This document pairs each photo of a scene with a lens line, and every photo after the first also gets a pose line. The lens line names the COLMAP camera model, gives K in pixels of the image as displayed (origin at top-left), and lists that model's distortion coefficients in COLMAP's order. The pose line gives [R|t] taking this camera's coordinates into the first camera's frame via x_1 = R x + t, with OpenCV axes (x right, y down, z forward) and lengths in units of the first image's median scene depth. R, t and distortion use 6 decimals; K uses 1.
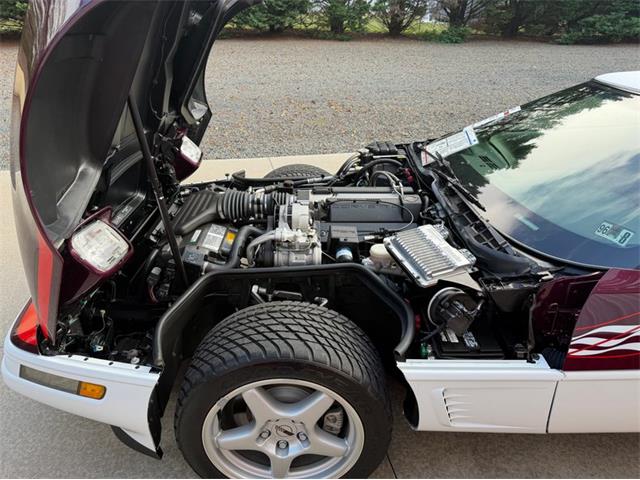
lens RADIAL K [[455.3, 0, 326.7], [0, 455.3, 239.9], [0, 0, 1]] dist [0.099204, -0.186702]
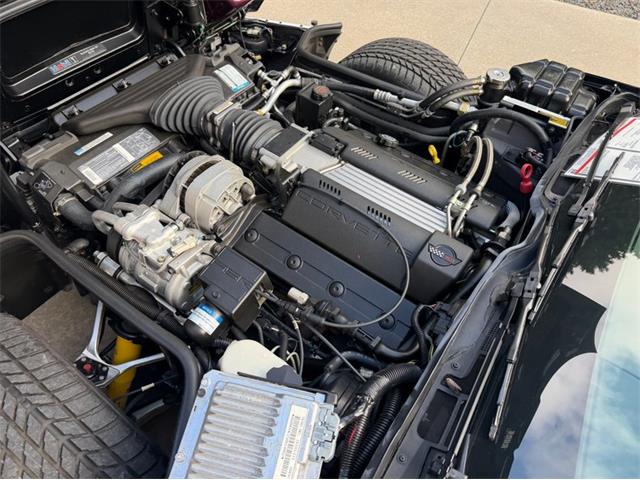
lens RADIAL K [[456.1, 0, 321.6], [0, 456.1, 244.0], [0, 0, 1]] dist [0.022275, -0.045205]
pose [[0.795584, 0.499279, -0.343170, 0.267523], [-0.315544, 0.825024, 0.468793, -0.307089], [0.517182, -0.264679, 0.813921, 0.642456]]
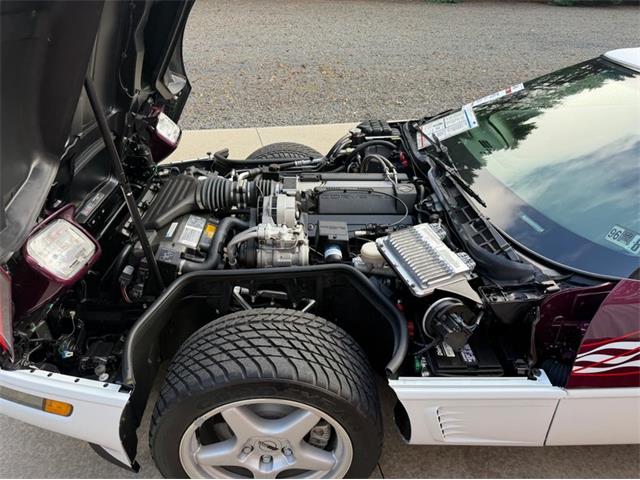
lens RADIAL K [[455.5, 0, 329.5], [0, 455.5, 240.7], [0, 0, 1]] dist [0.078305, -0.134959]
pose [[0.999691, 0.001587, 0.024795, 0.007743], [-0.003536, 0.996886, 0.078781, -0.063789], [-0.024593, -0.078845, 0.996584, 0.077940]]
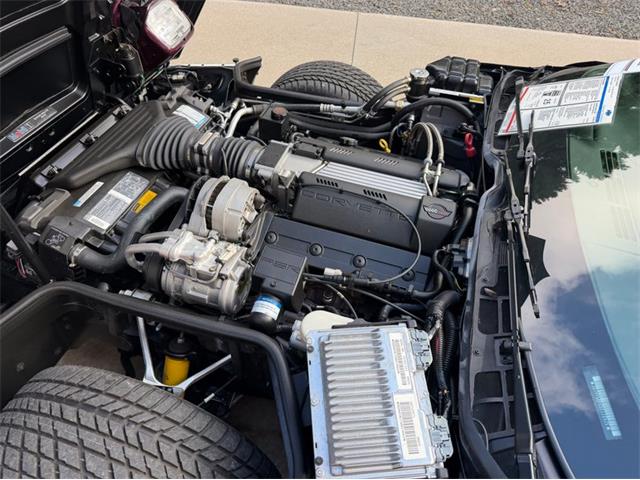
lens RADIAL K [[456.1, 0, 321.6], [0, 456.1, 244.0], [0, 0, 1]] dist [0.022275, -0.045205]
pose [[0.945467, 0.266609, -0.187113, 0.186051], [-0.188358, 0.916199, 0.353694, -0.253362], [0.265731, -0.299162, 0.916455, 0.485454]]
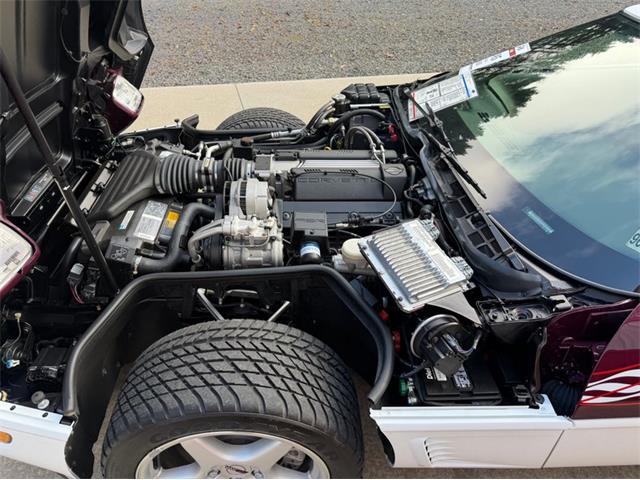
lens RADIAL K [[455.8, 0, 322.3], [0, 455.8, 241.2], [0, 0, 1]] dist [0.052181, -0.081038]
pose [[0.999412, -0.000834, 0.034280, 0.031170], [-0.005375, 0.983537, 0.180629, -0.125881], [-0.033866, -0.180707, 0.982954, 0.199497]]
